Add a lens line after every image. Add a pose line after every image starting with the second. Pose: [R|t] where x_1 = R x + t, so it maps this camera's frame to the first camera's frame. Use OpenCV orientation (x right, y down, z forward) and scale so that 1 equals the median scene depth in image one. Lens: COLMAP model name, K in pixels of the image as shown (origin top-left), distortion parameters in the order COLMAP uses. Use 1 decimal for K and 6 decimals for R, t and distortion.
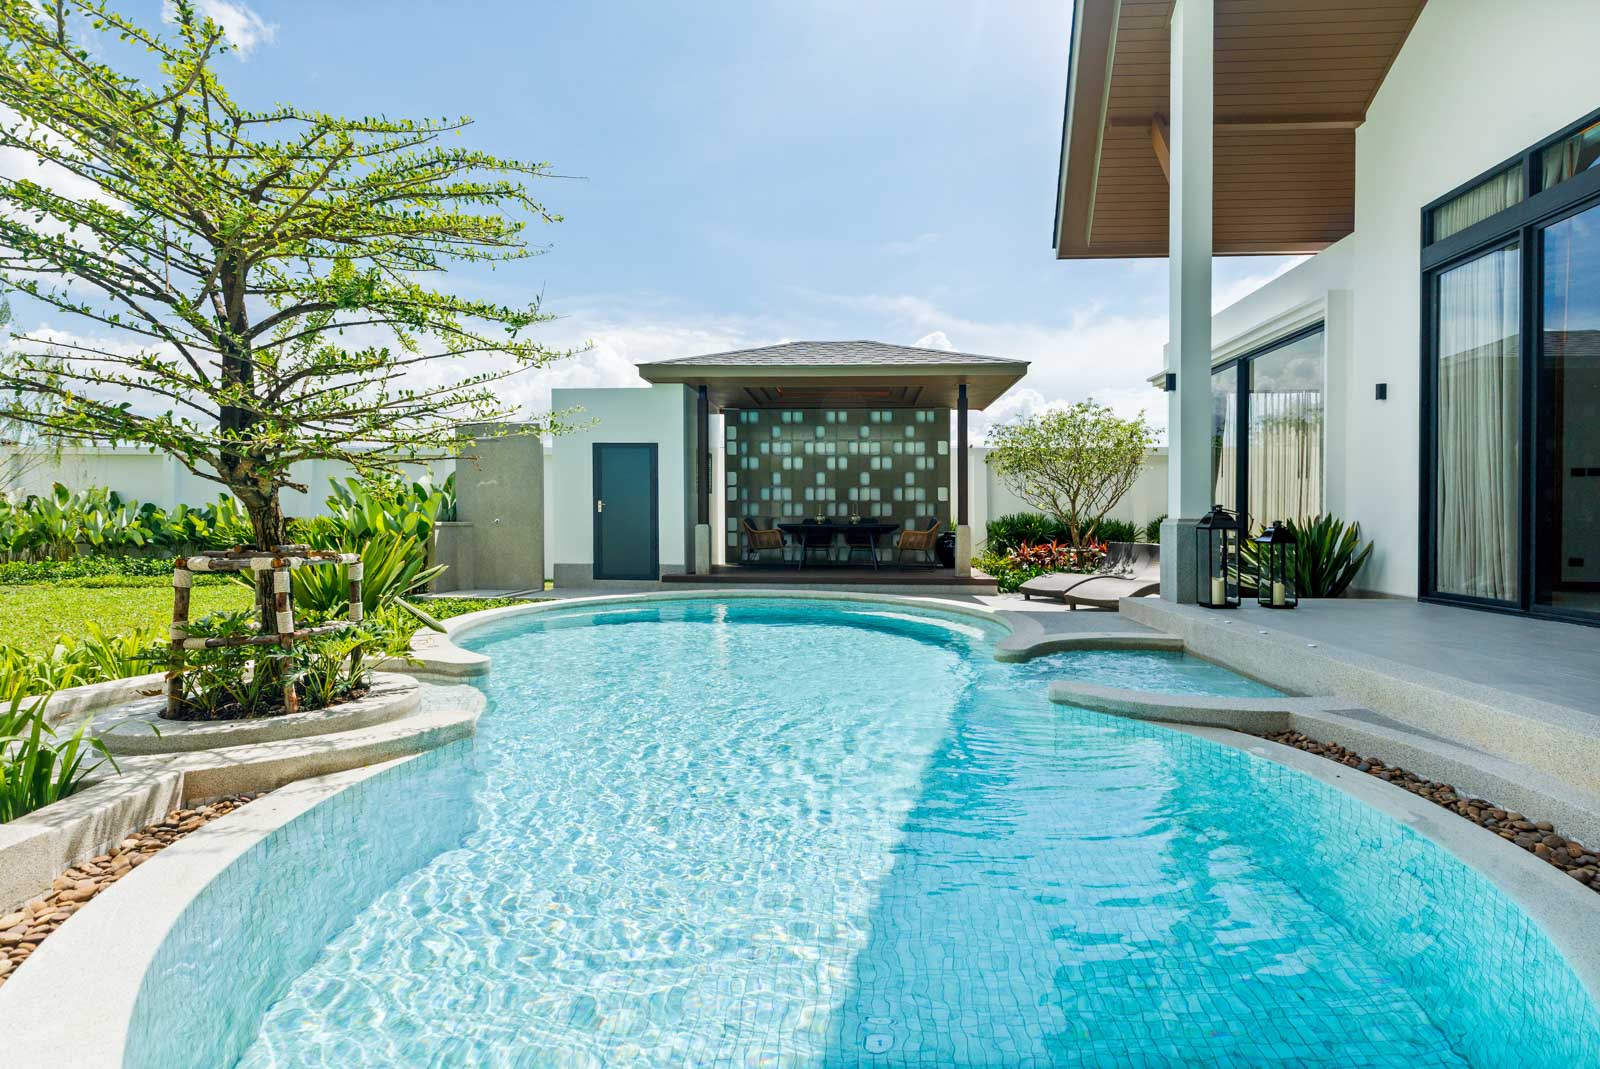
lens RADIAL K [[728.9, 0, 870.2], [0, 728.9, 529.4], [0, 0, 1]] dist [0.003674, -0.000459]
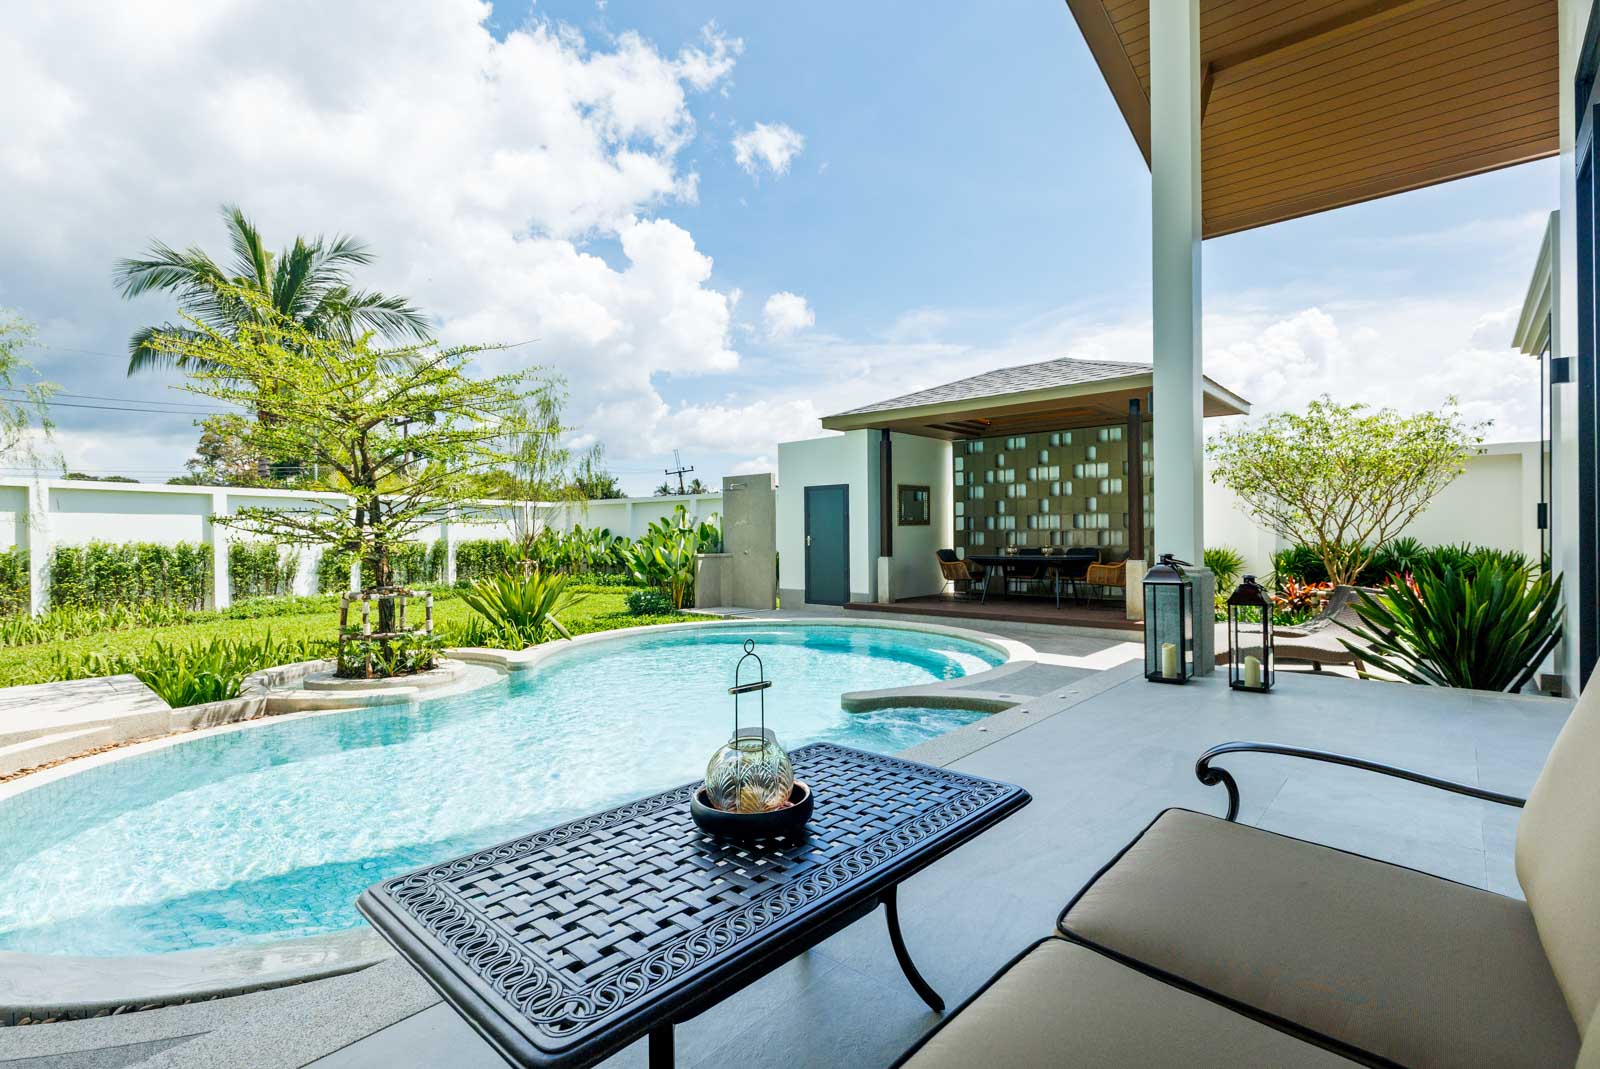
lens RADIAL K [[766.2, 0, 842.3], [0, 766.2, 537.9], [0, 0, 1]] dist [-0.022773, -0.000312]
pose [[0.789654, -0.004654, -0.613534, 0.448340], [0.003307, 0.999989, -0.003328, -0.033983], [0.613543, 0.000599, 0.789661, 0.070021]]
